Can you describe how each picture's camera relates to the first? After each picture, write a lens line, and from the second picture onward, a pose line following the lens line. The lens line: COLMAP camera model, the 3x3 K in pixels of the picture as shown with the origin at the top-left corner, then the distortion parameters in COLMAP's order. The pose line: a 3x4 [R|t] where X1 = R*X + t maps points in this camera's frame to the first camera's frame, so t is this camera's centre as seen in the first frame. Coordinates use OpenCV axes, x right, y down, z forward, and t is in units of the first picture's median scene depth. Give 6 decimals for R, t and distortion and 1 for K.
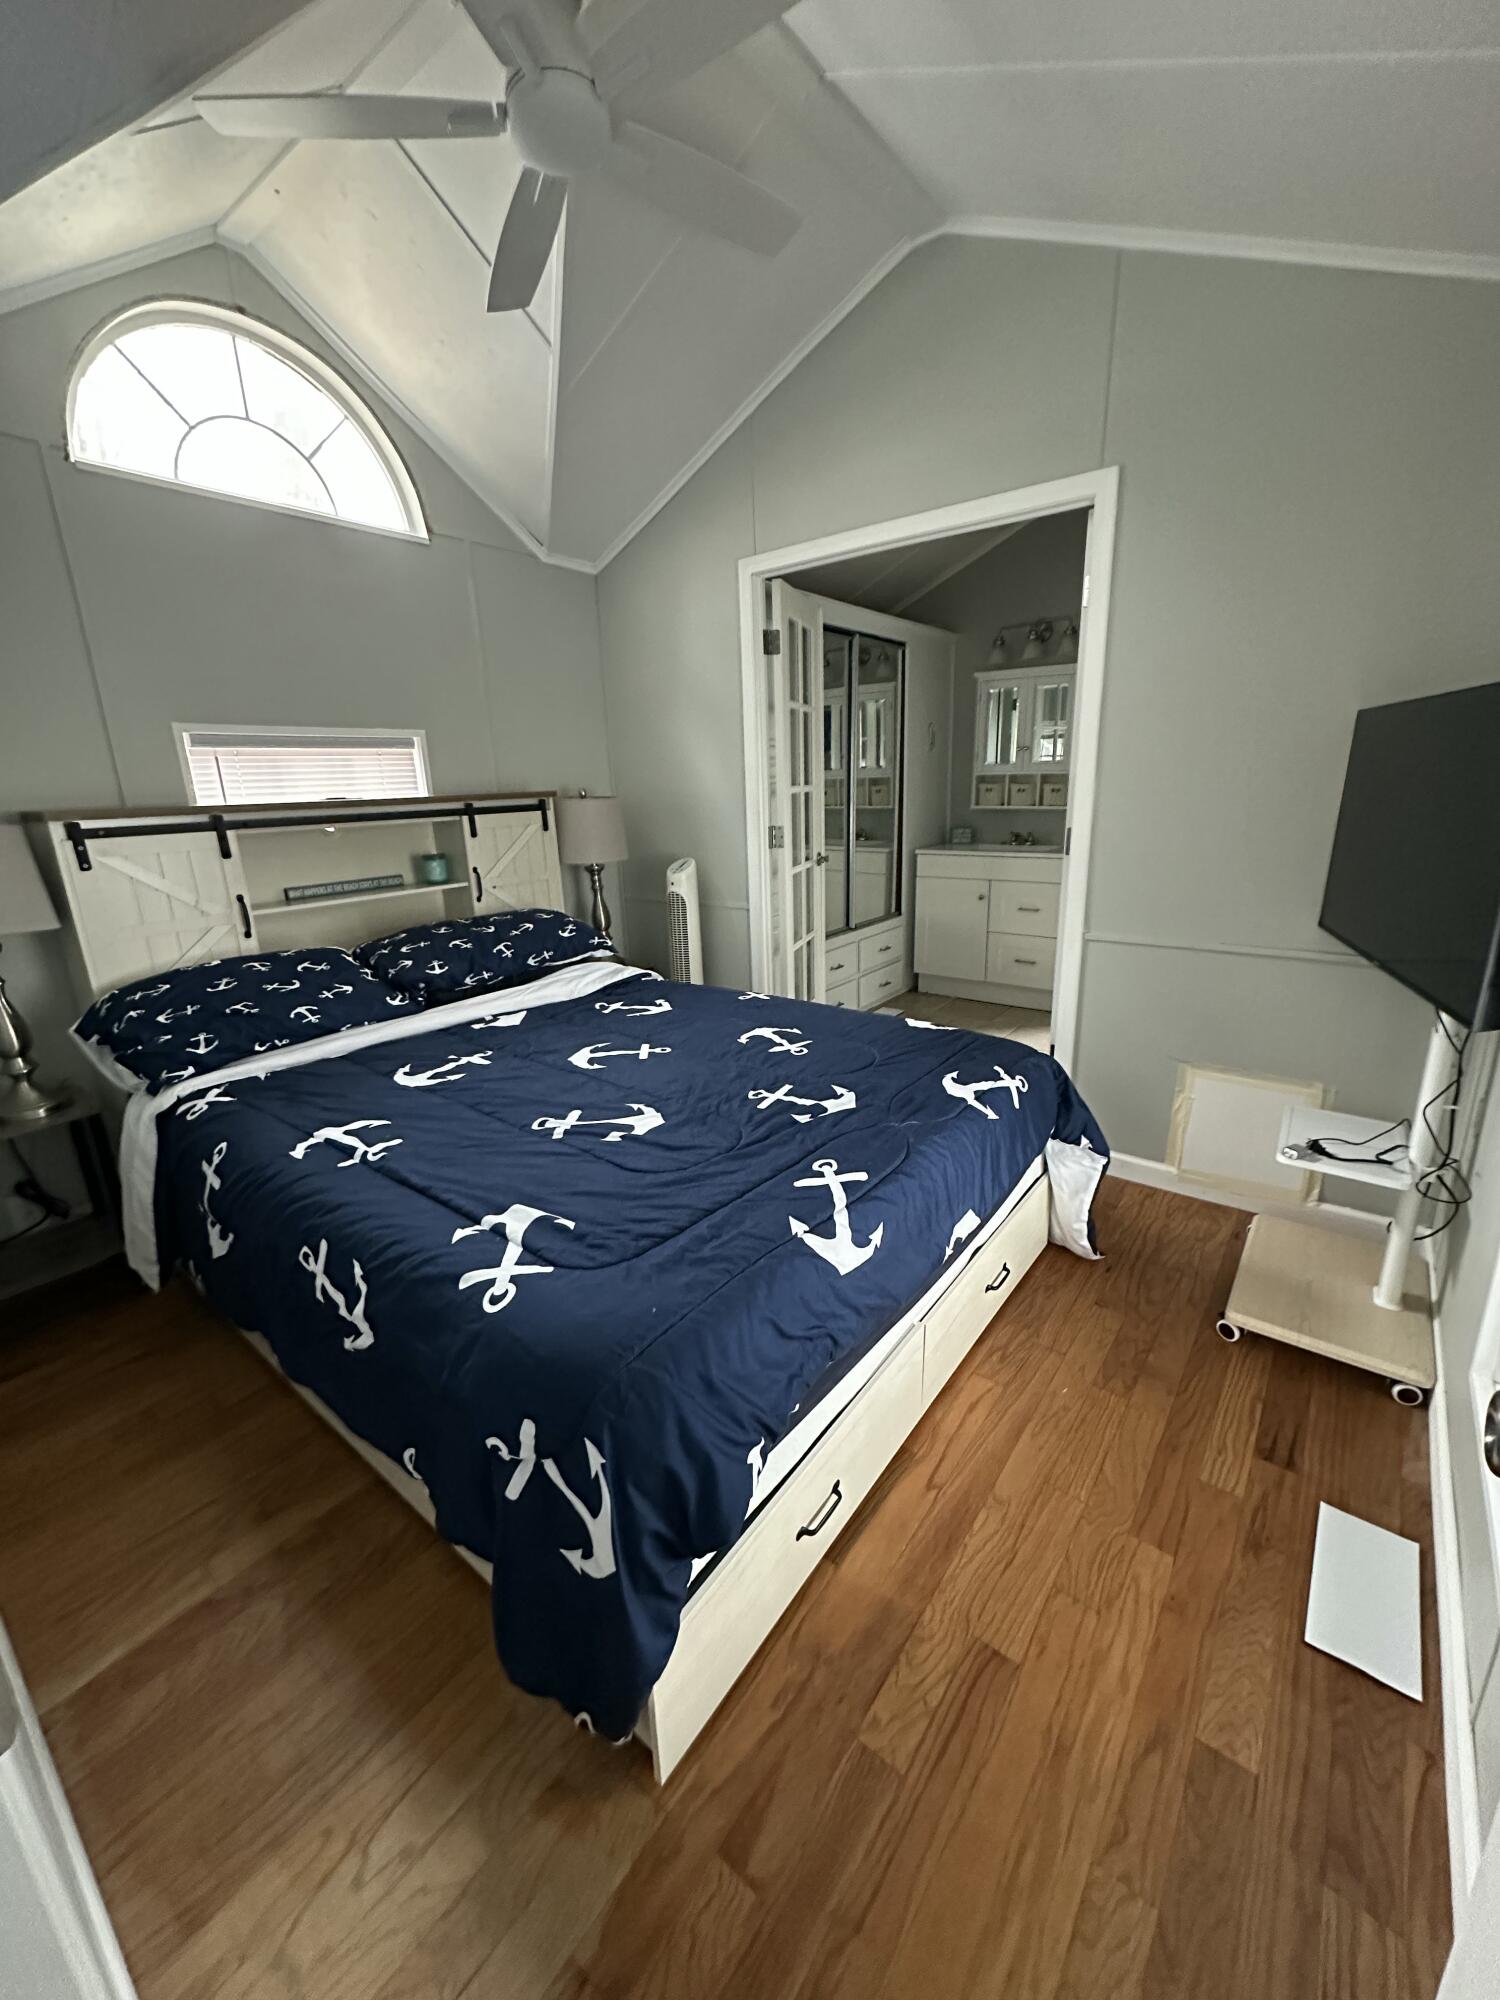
lens RADIAL K [[792.7, 0, 748.7], [0, 792.7, 1000.6], [0, 0, 1]] dist [-0.000185, -0.000465]
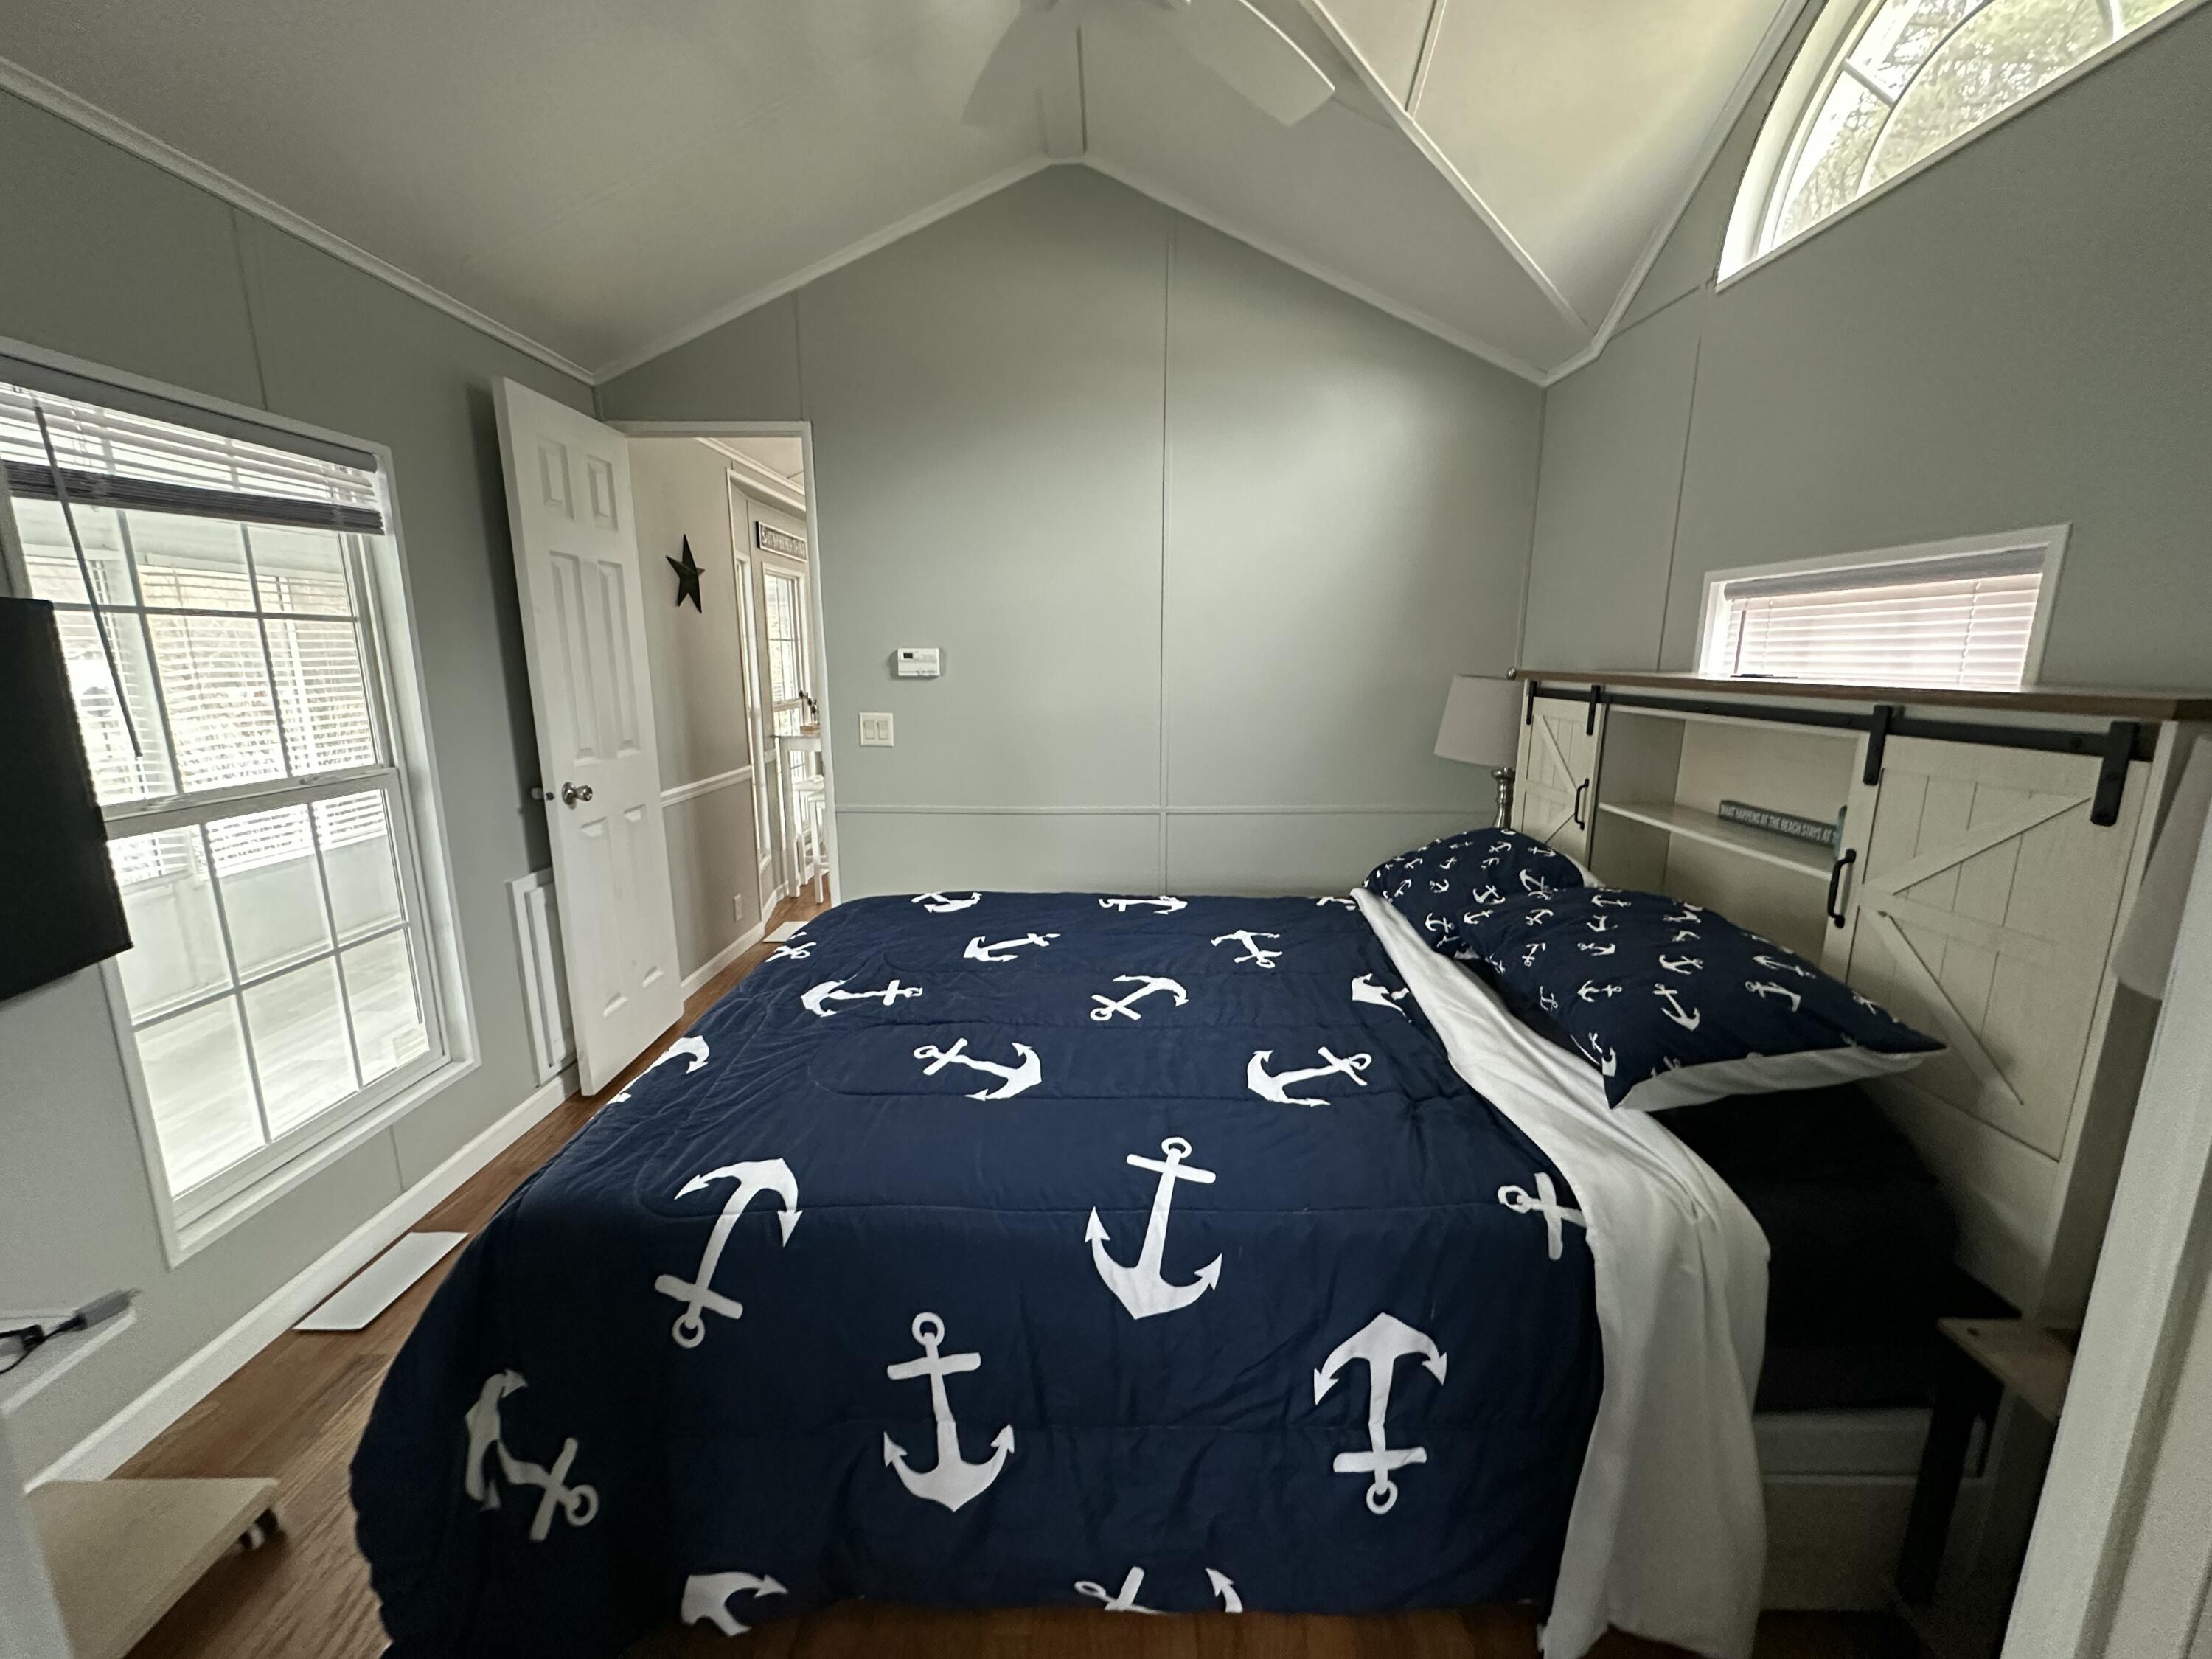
lens RADIAL K [[876.8, 0, 1105.2], [0, 876.8, 828.3], [0, 0, 1]] dist [-0.000185, -0.000465]
pose [[-0.788921, 0.156274, -0.594291, 0.169423], [-0.136968, 0.898072, 0.417980, -0.212026], [0.599035, 0.411152, -0.687103, 0.707640]]
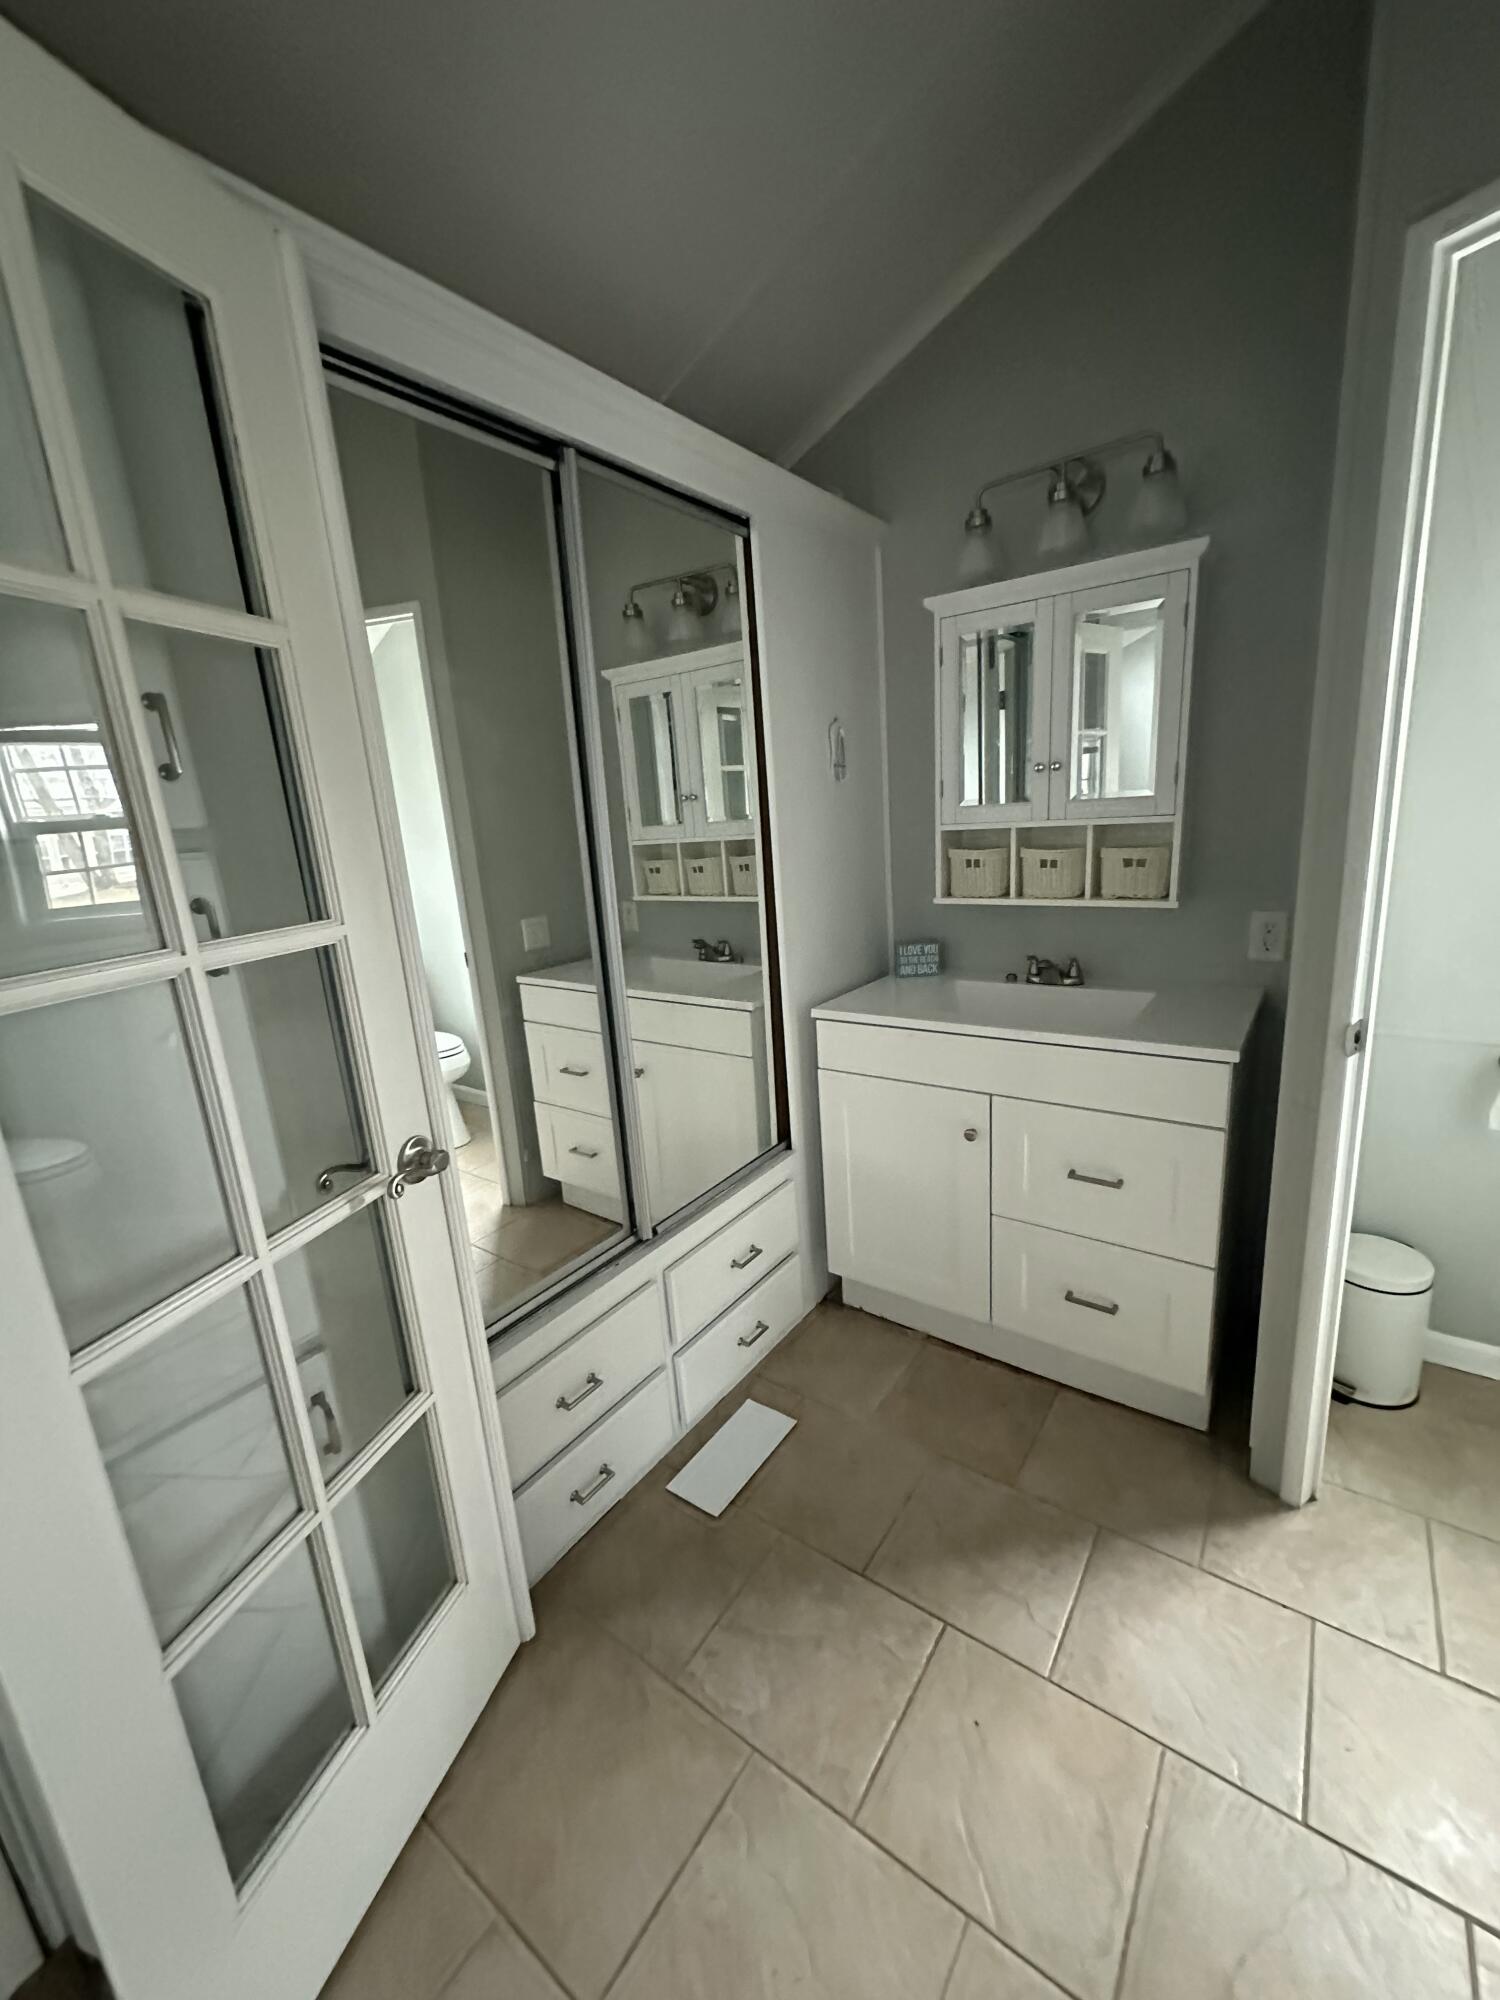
lens RADIAL K [[792.7, 0, 752.3], [0, 792.7, 999.8], [0, 0, 1]] dist [-0.000185, -0.000465]
pose [[0.998688, -0.045122, 0.024228, 0.177700], [0.046126, 0.998026, -0.042624, -0.188787], [-0.022257, 0.043686, 0.998797, 0.603854]]
